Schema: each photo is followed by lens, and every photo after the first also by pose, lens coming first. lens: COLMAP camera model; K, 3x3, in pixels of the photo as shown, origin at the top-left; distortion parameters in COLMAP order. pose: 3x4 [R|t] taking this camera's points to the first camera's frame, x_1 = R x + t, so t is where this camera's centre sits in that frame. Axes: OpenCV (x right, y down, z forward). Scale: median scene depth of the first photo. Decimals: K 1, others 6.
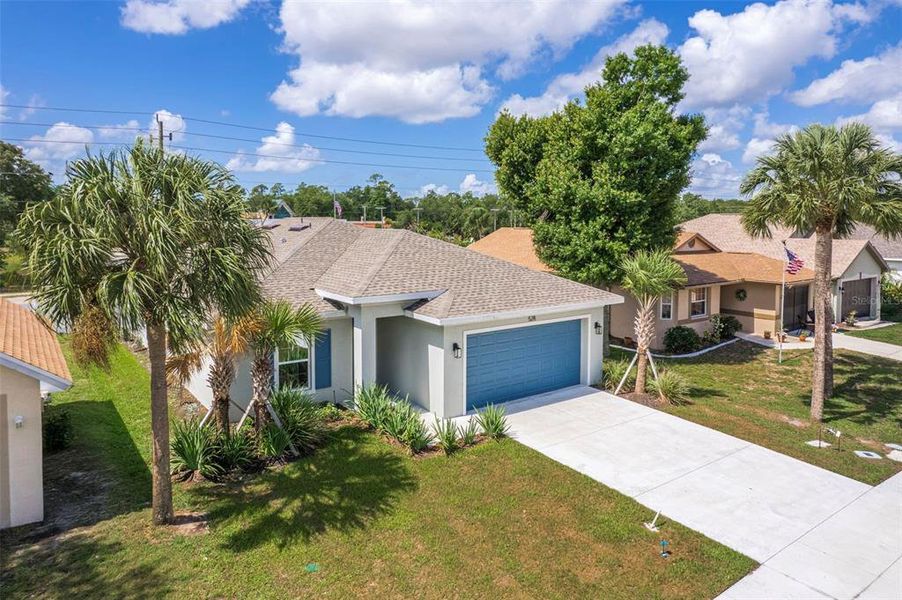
lens RADIAL K [[558.7, 0, 440.6], [0, 558.7, 256.4], [0, 0, 1]] dist [-0.041025, 0.000021]
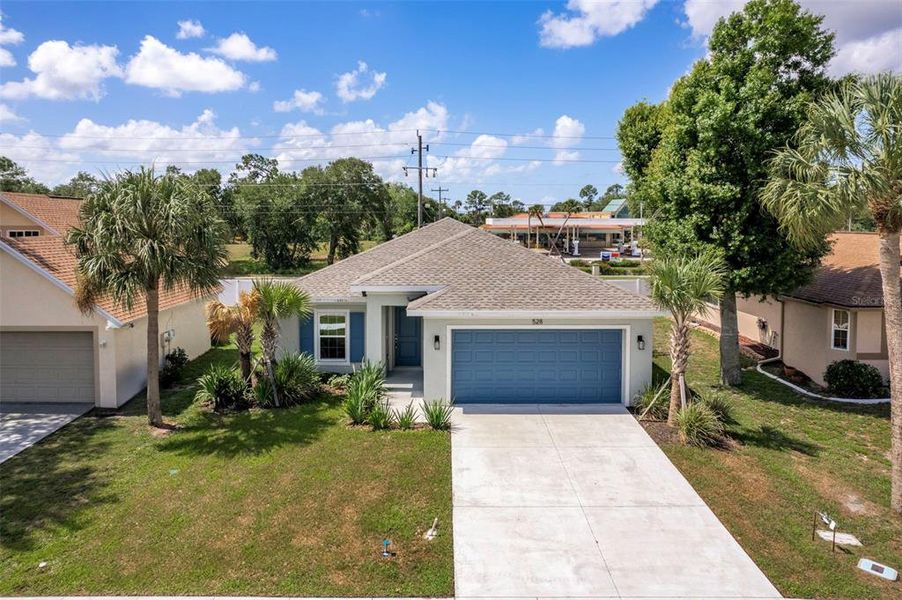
lens RADIAL K [[558.7, 0, 440.6], [0, 558.7, 256.4], [0, 0, 1]] dist [-0.041025, 0.000021]
pose [[0.831266, 0.035147, -0.554762, 0.504640], [-0.035669, 0.999315, 0.009864, -0.003166], [0.554729, 0.011588, 0.831951, 0.106895]]
